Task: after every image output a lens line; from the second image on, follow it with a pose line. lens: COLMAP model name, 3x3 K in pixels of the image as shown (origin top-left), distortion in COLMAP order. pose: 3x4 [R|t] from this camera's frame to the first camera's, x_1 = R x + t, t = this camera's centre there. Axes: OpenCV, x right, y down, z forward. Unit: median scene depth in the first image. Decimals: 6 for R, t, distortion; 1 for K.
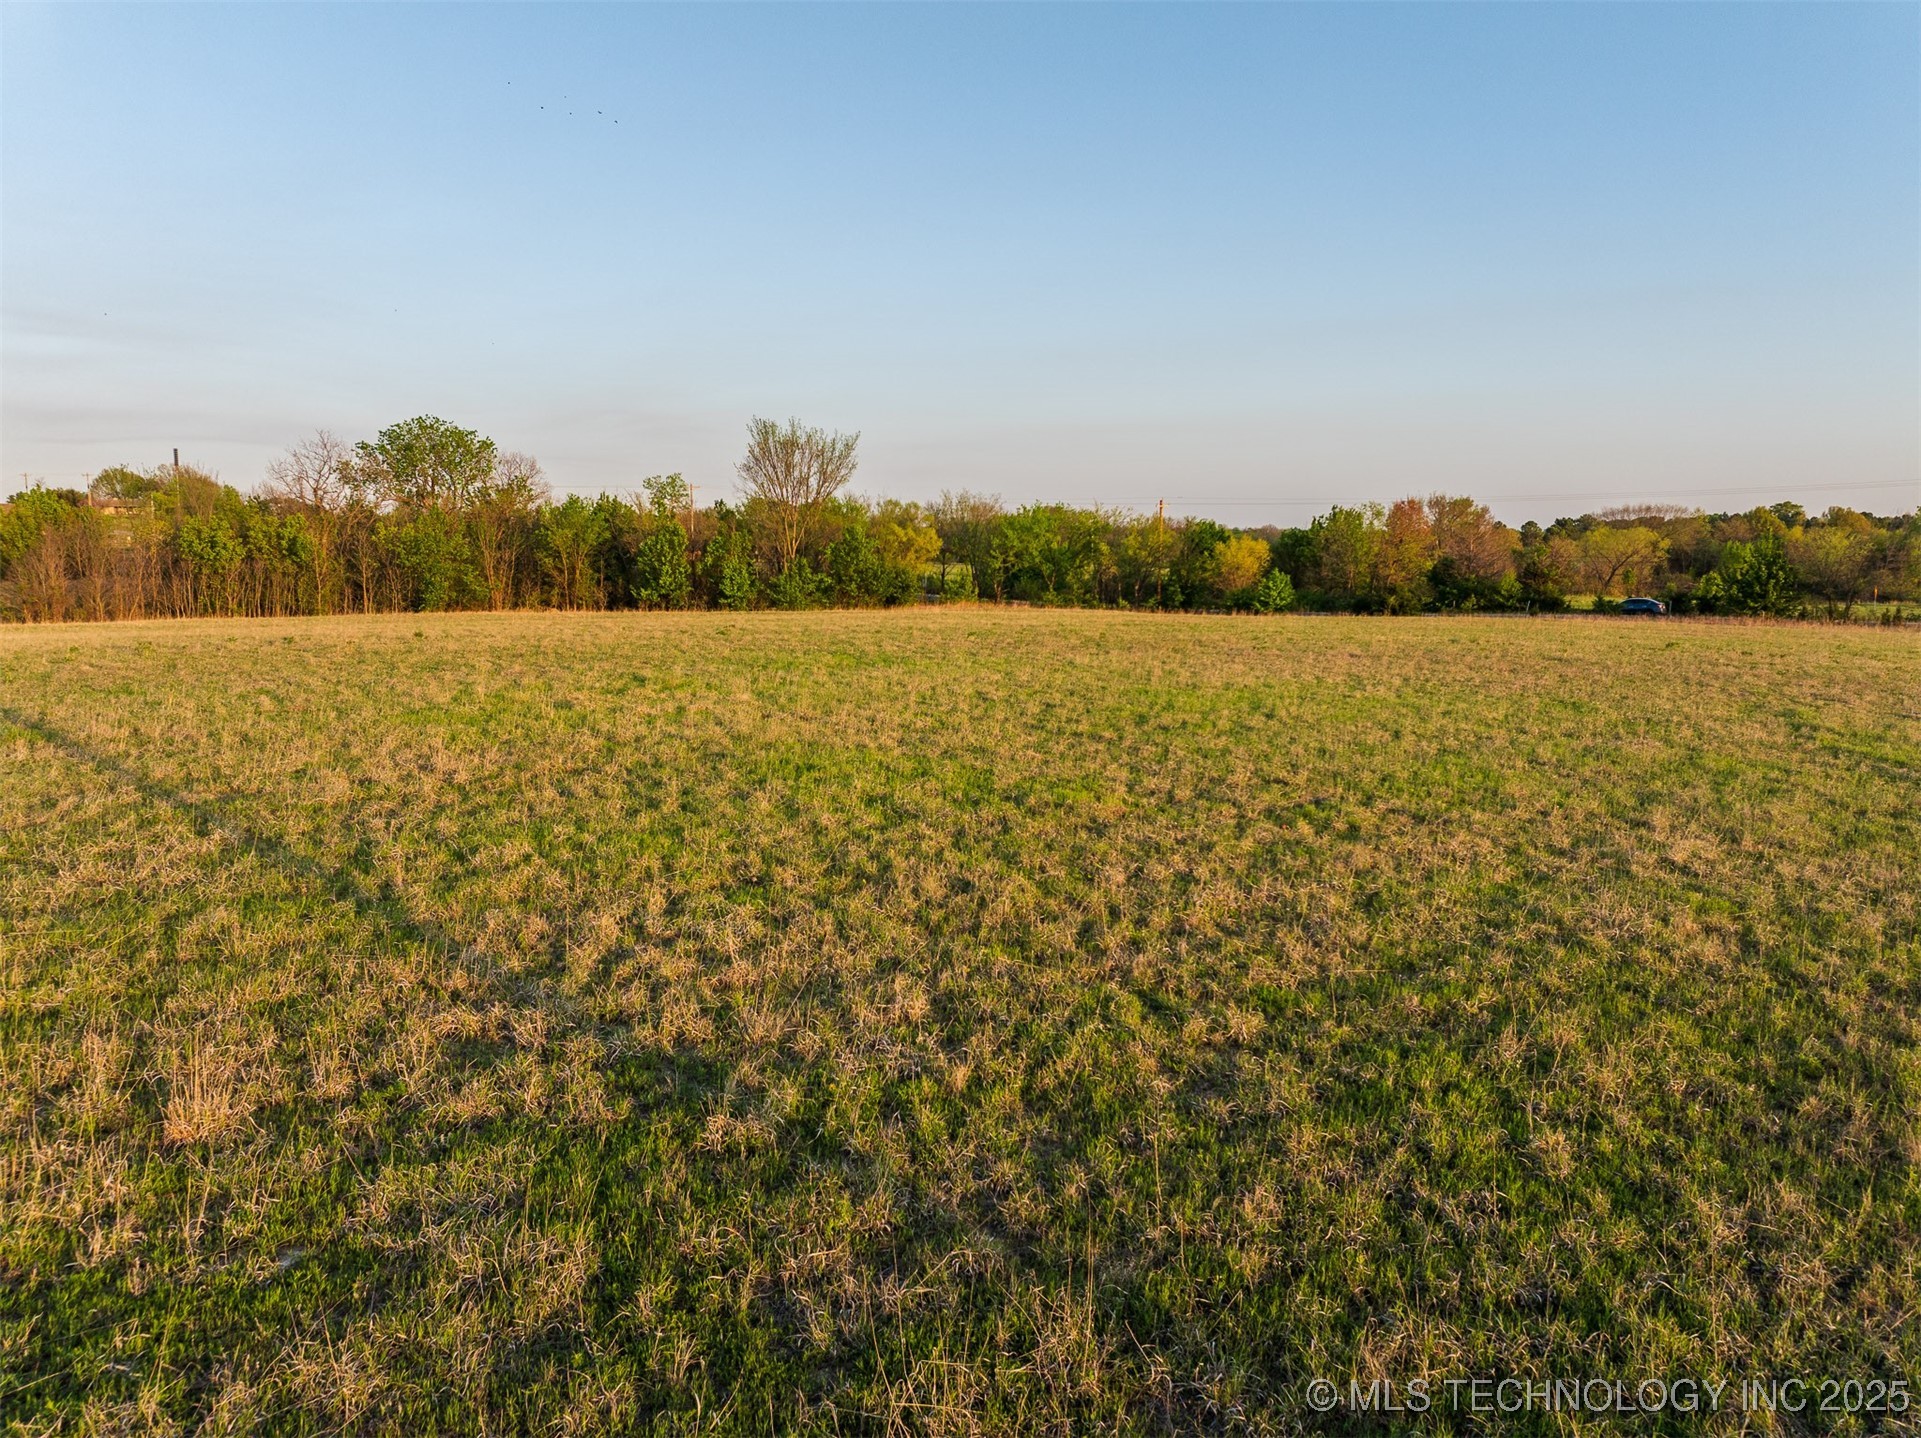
lens RADIAL K [[1366.6, 0, 966.5], [0, 1366.6, 724.3], [0, 0, 1]] dist [-0.050788, 0.028467]
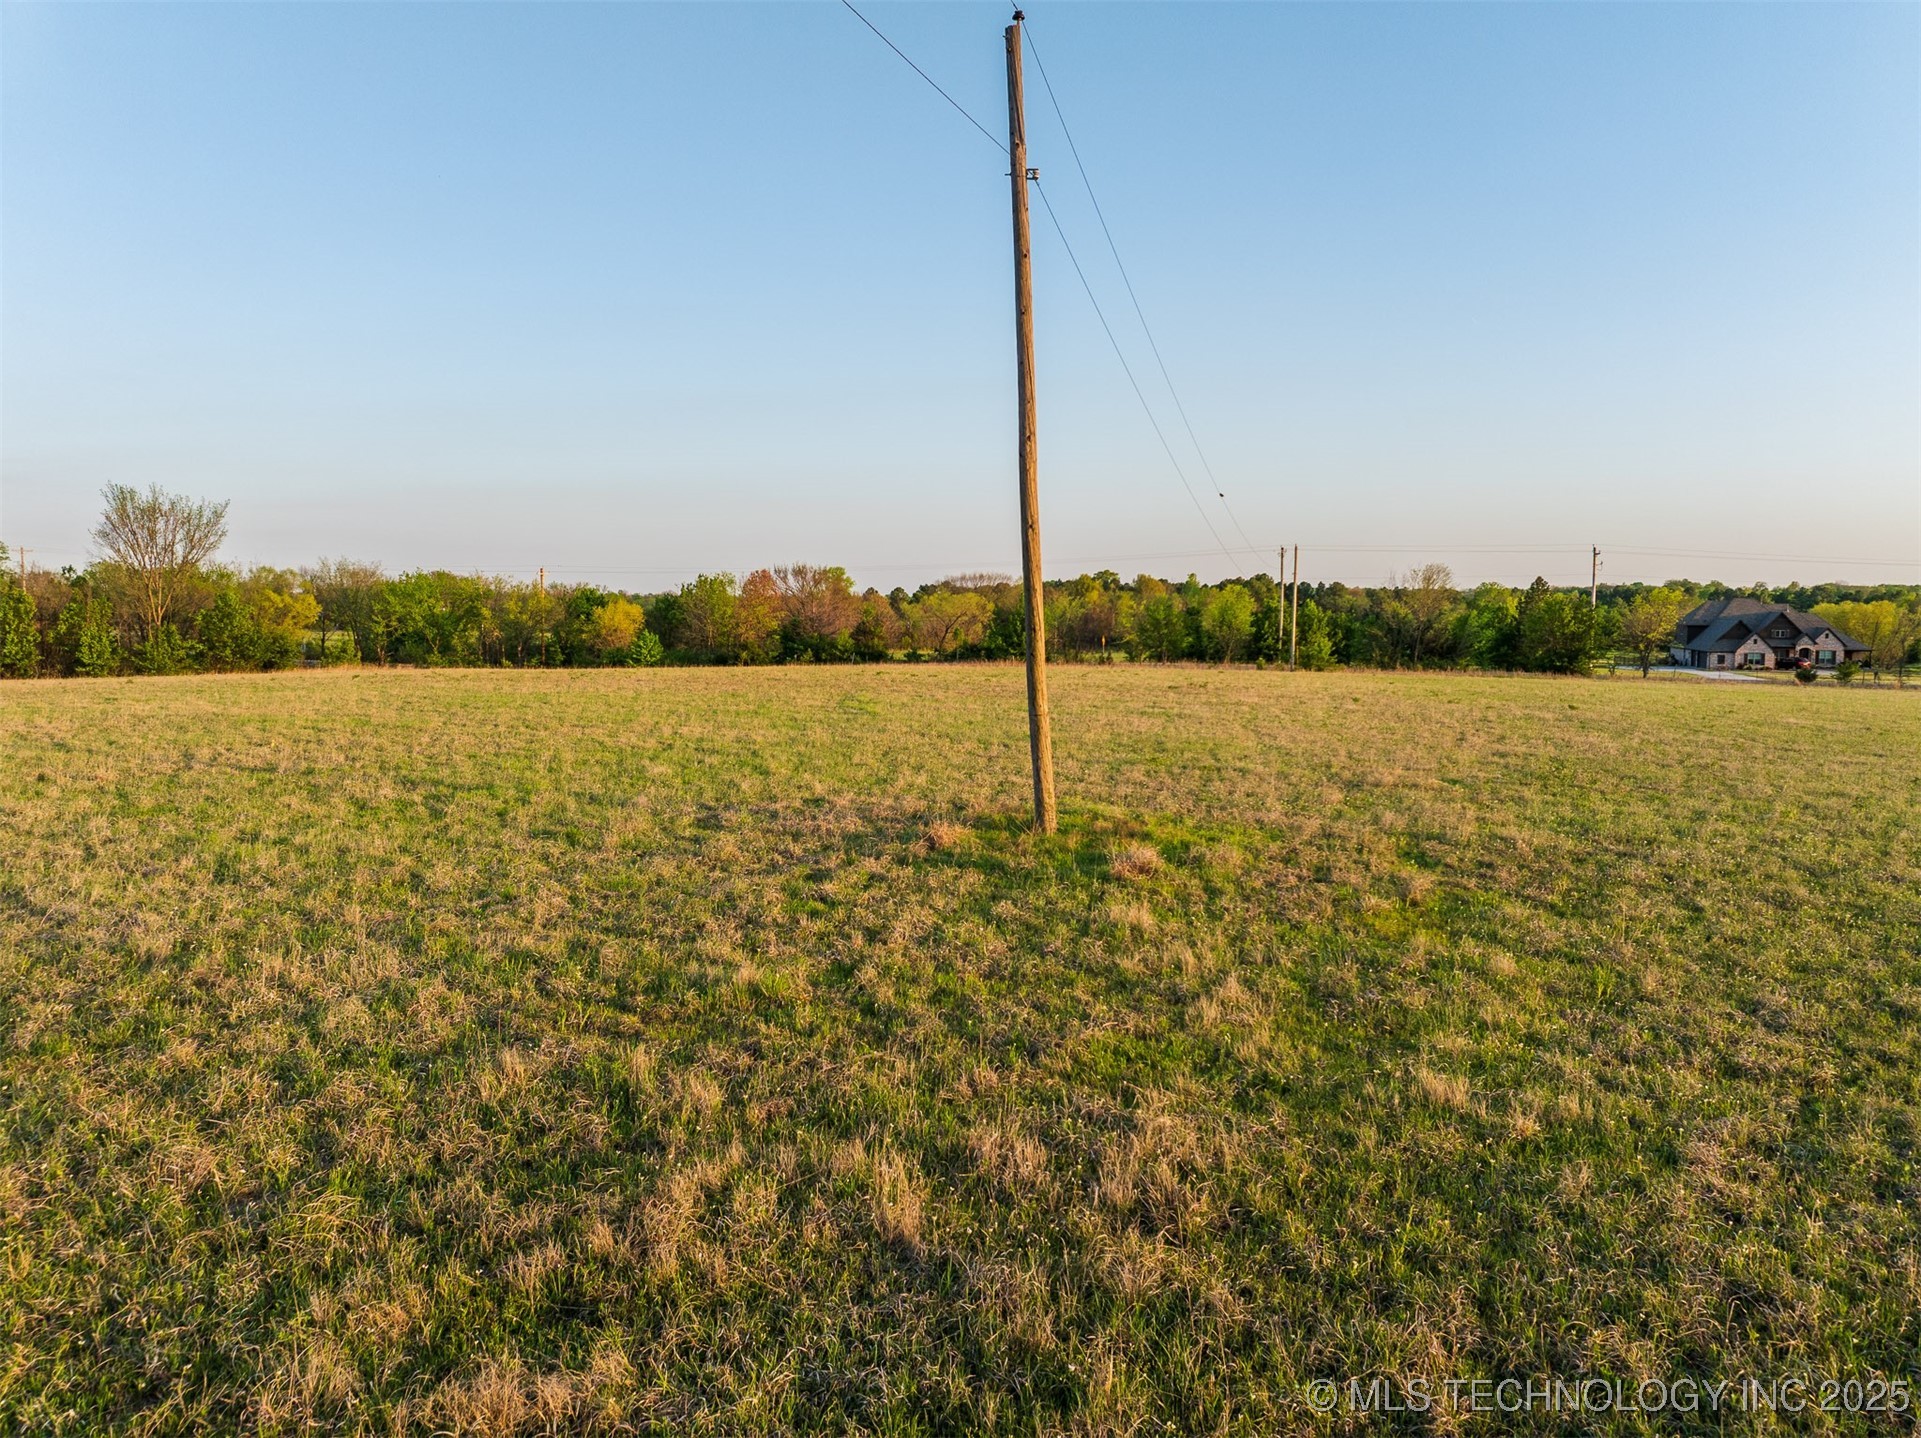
lens RADIAL K [[1366.6, 0, 964.6], [0, 1366.6, 715.1], [0, 0, 1]] dist [-0.050788, 0.028467]
pose [[0.909894, -0.035145, 0.413350, -0.001233], [0.057570, 0.997461, -0.041919, 0.017863], [-0.410828, 0.061938, 0.909607, -0.123920]]
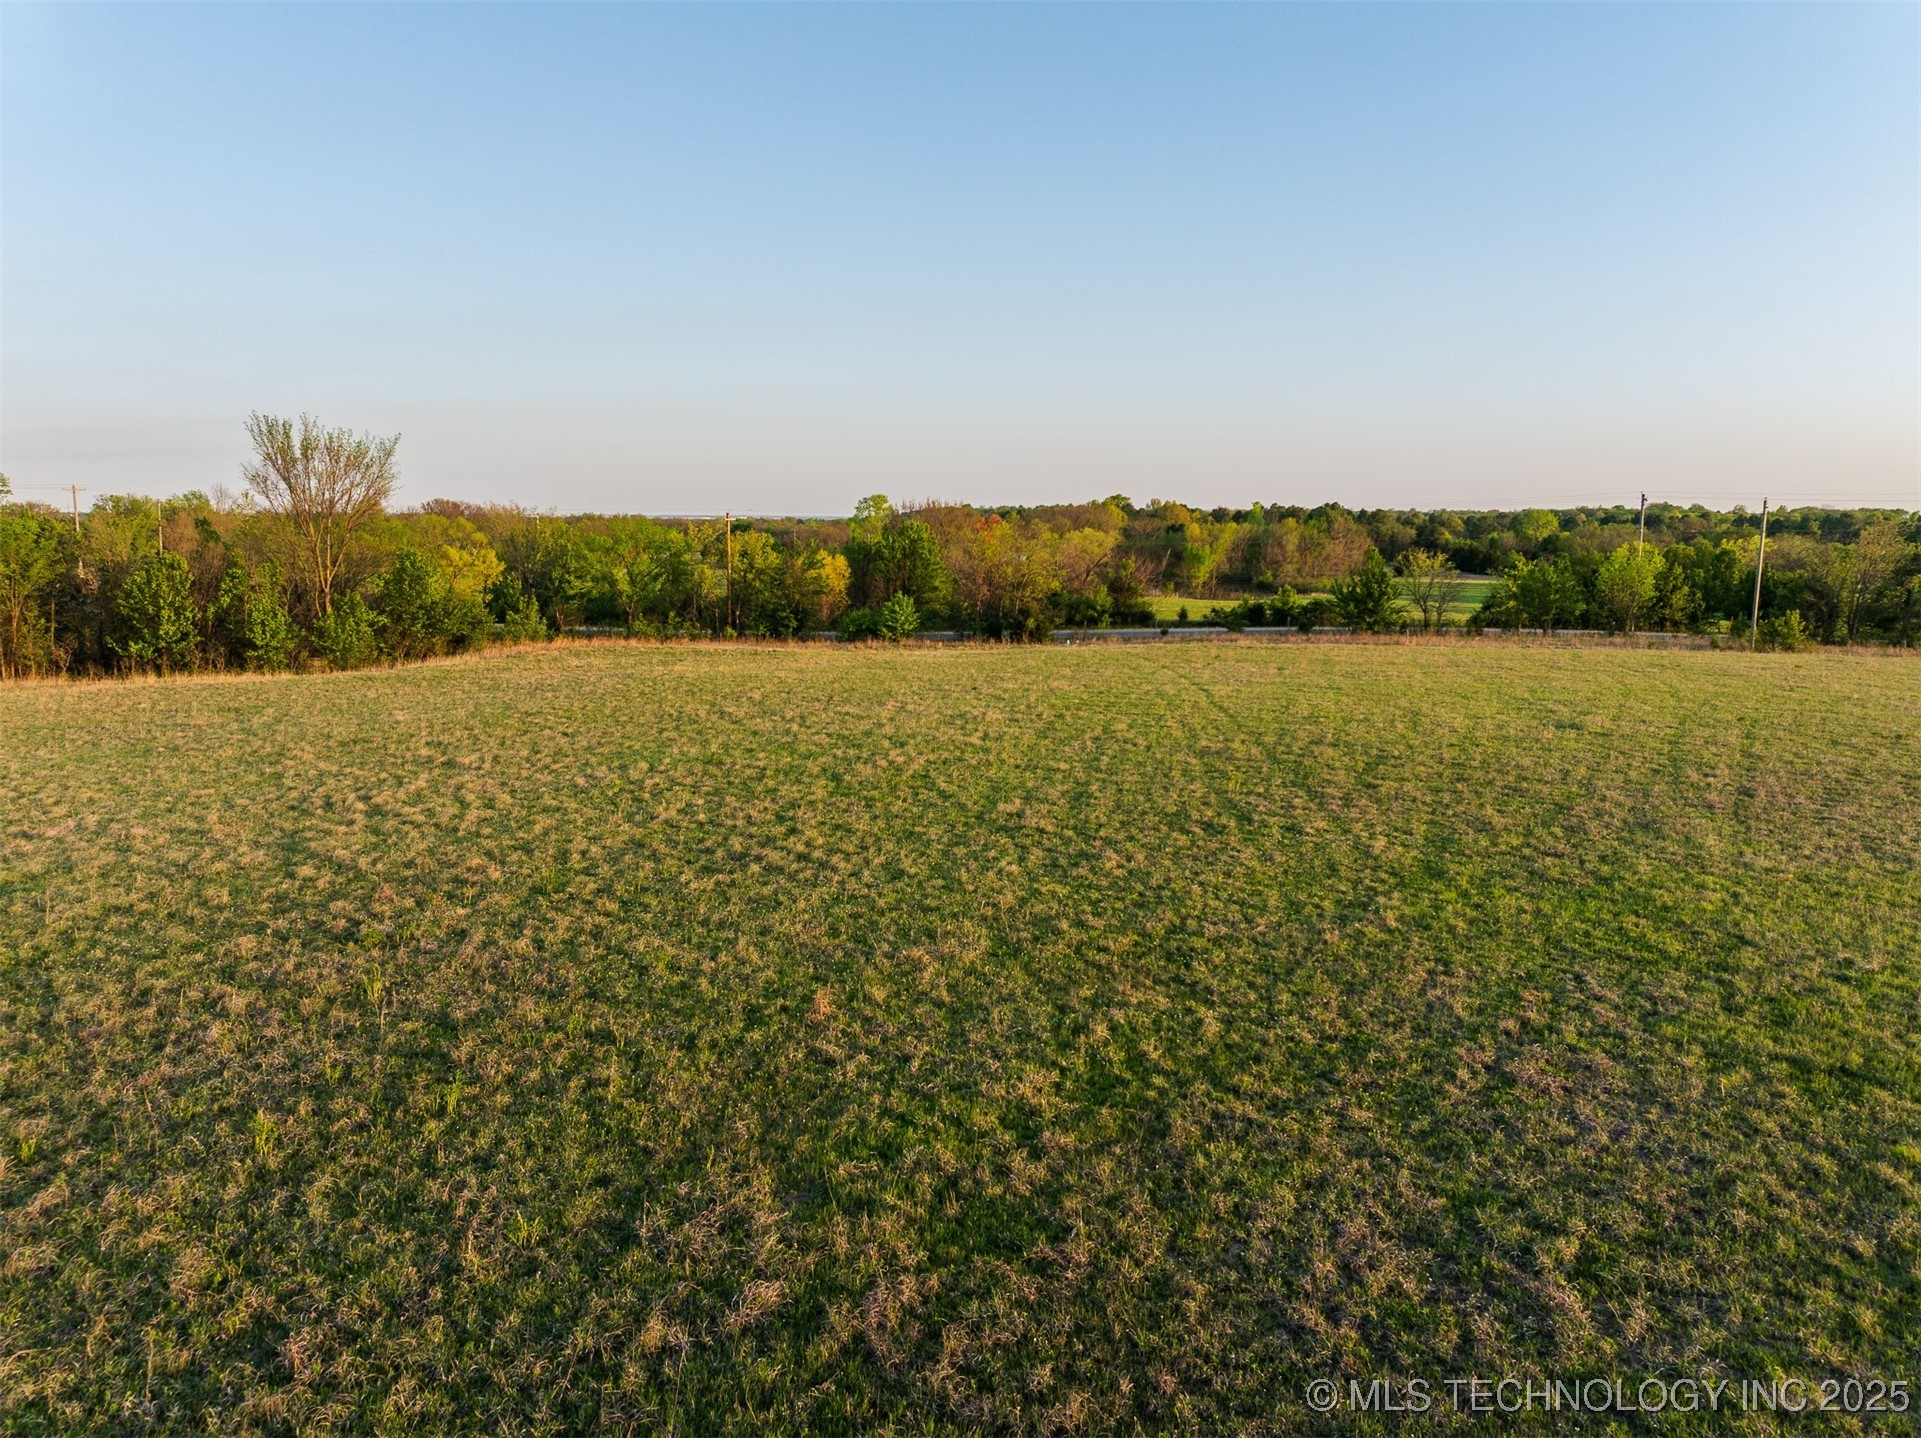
lens RADIAL K [[1366.6, 0, 949.4], [0, 1366.6, 718.0], [0, 0, 1]] dist [-0.050788, 0.028467]
pose [[0.895143, -0.066250, 0.440829, -0.153158], [0.063559, 0.997759, 0.020887, -0.041845], [-0.441225, 0.009322, 0.897348, 0.133147]]
